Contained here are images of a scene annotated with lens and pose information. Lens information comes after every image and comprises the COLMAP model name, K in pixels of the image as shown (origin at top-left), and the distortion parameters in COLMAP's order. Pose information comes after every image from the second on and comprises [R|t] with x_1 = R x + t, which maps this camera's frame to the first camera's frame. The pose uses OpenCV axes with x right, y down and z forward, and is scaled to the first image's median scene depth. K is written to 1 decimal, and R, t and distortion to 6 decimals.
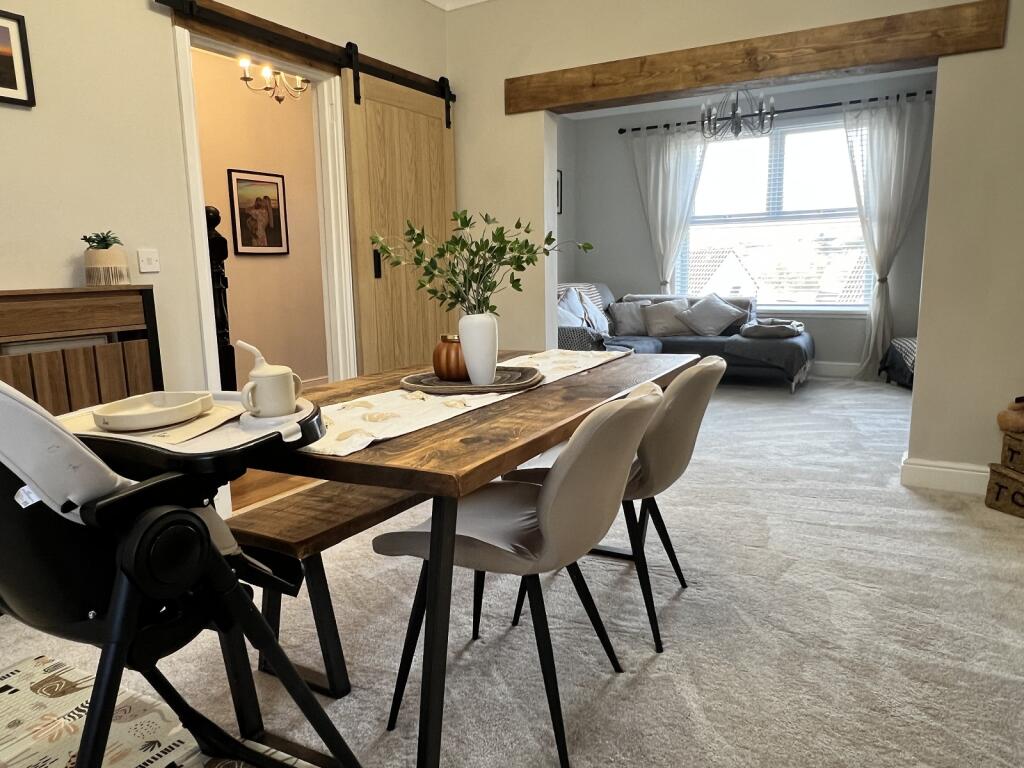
lens RADIAL K [[695.8, 0, 510.7], [0, 695.8, 382.4], [0, 0, 1]] dist [0.003520, -0.001126]
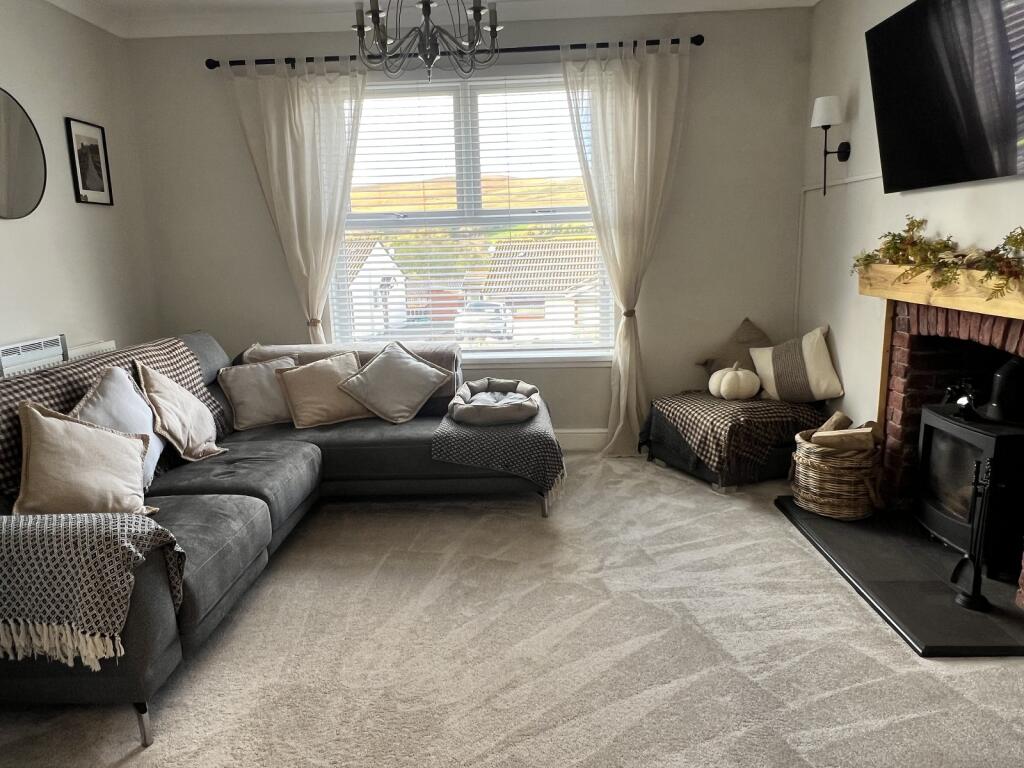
lens RADIAL K [[695.8, 0, 505.7], [0, 695.8, 389.7], [0, 0, 1]] dist [0.003520, -0.001126]
pose [[0.884864, -0.100878, 0.454796, 0.095442], [0.087280, 0.994885, 0.050860, -0.111964], [-0.457600, -0.005310, 0.889142, 0.417831]]
